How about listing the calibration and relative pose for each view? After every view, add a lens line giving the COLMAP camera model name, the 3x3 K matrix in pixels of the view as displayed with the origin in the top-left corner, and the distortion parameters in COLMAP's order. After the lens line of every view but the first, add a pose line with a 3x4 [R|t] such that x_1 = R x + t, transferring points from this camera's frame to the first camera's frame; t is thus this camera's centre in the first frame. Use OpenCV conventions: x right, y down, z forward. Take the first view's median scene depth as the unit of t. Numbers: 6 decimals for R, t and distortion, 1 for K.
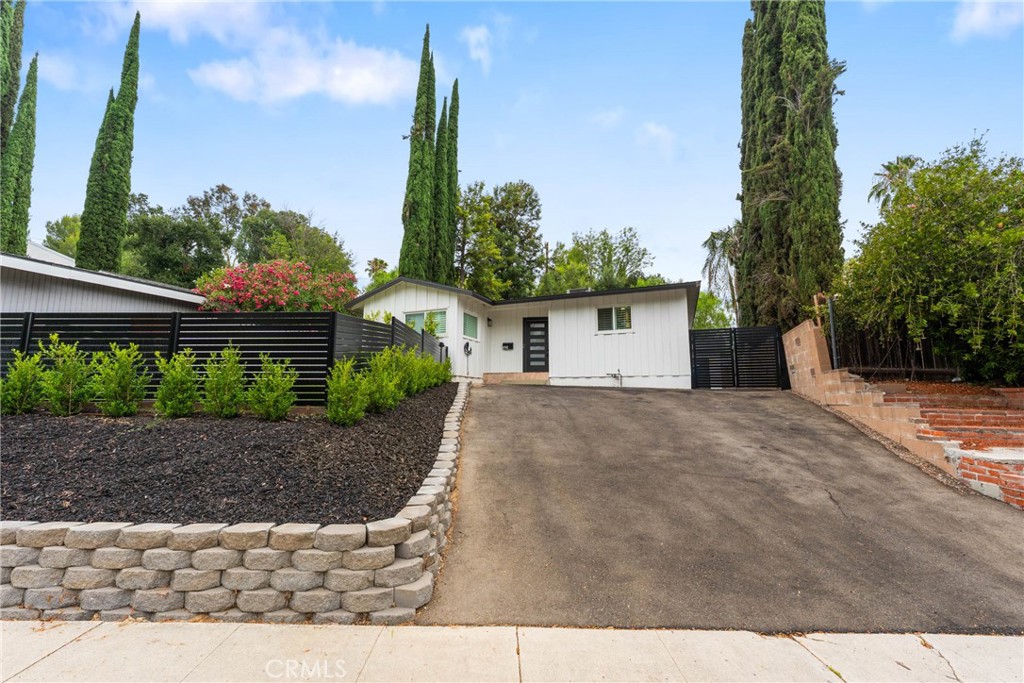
lens RADIAL K [[410.3, 0, 507.3], [0, 410.3, 344.9], [0, 0, 1]] dist [0.002636, -0.000128]
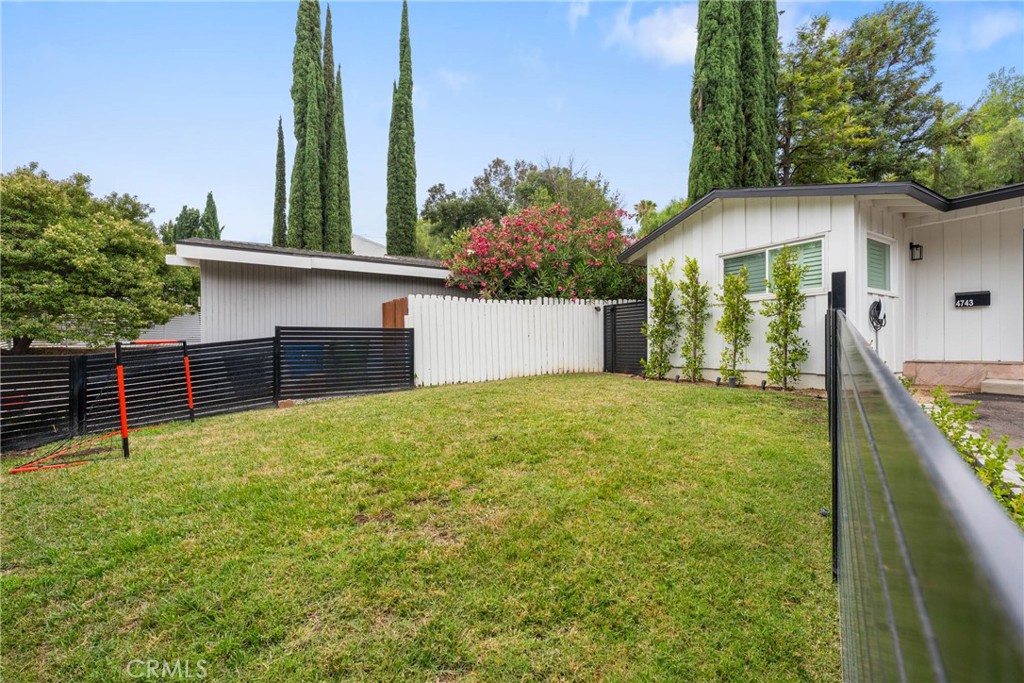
lens RADIAL K [[410.3, 0, 507.3], [0, 410.3, 344.9], [0, 0, 1]] dist [0.002636, -0.000128]
pose [[0.805162, -0.008478, -0.592995, -0.159449], [0.080761, 0.992151, 0.095472, -0.036066], [0.587531, -0.124761, 0.799526, 0.373376]]
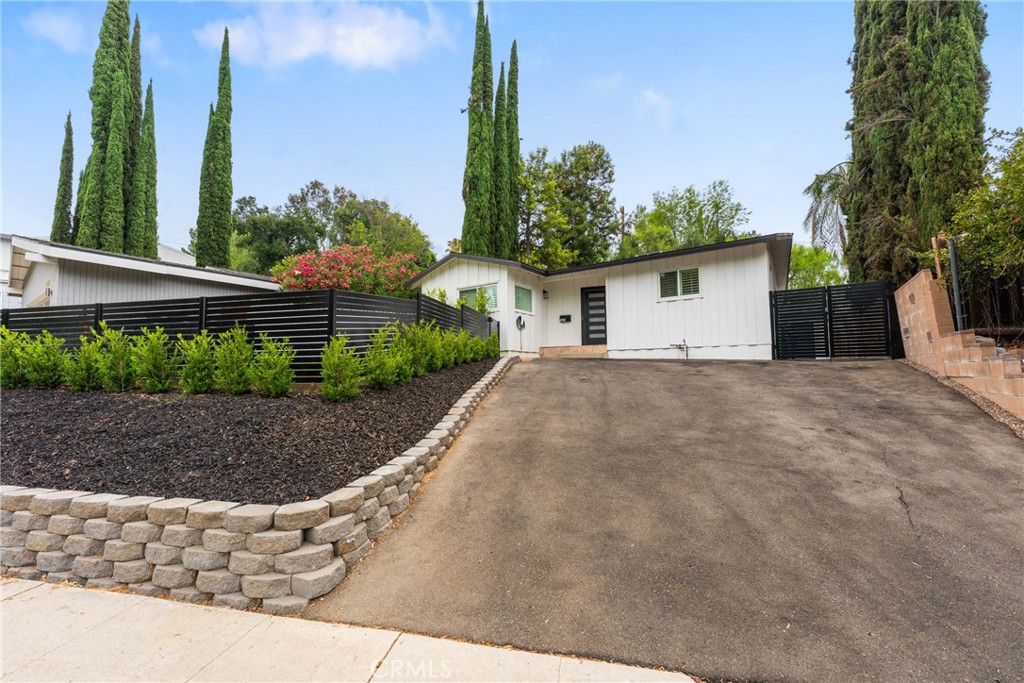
lens RADIAL K [[410.3, 0, 507.3], [0, 410.3, 344.9], [0, 0, 1]] dist [0.002636, -0.000128]
pose [[0.978195, -0.024622, -0.206222, 0.073268], [0.037165, 0.997672, 0.057174, 0.005176], [0.204334, -0.063591, 0.976833, 0.037850]]
